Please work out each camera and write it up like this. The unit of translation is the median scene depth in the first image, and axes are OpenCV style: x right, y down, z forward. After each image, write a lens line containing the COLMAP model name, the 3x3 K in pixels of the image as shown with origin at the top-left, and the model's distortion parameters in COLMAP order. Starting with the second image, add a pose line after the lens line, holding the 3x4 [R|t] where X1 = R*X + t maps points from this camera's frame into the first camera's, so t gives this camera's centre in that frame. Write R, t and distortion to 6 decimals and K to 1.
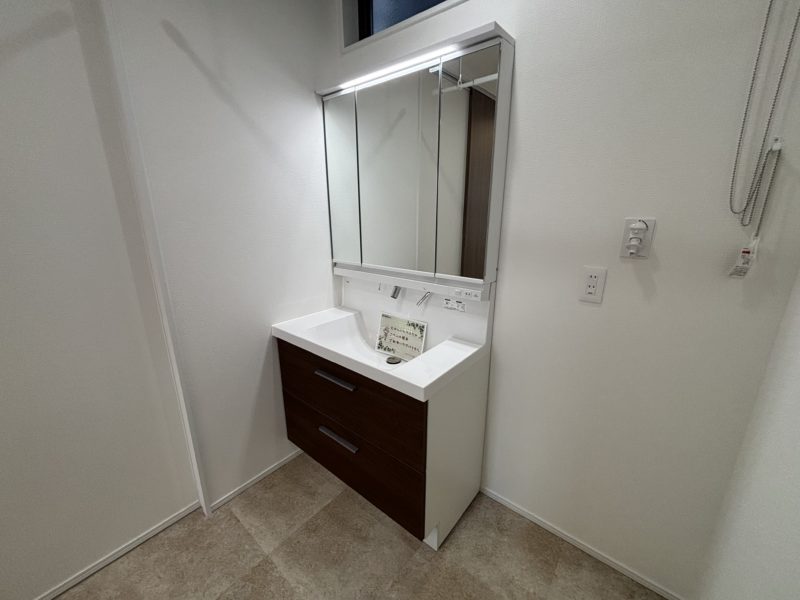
lens RADIAL K [[326.1, 0, 400.0], [0, 326.1, 300.0], [0, 0, 1]] dist [0.001385, 0.000123]
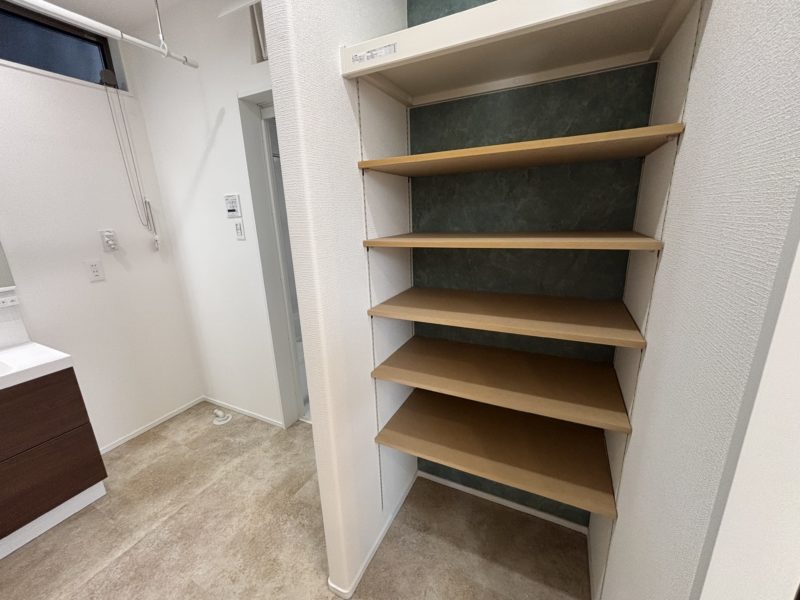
lens RADIAL K [[326.1, 0, 400.0], [0, 326.1, 300.0], [0, 0, 1]] dist [0.001385, 0.000123]
pose [[-0.228838, -0.238068, 0.943905, -1.397158], [0.293537, 0.907627, 0.300082, 0.047943], [-0.928154, 0.345742, -0.137818, -0.175599]]
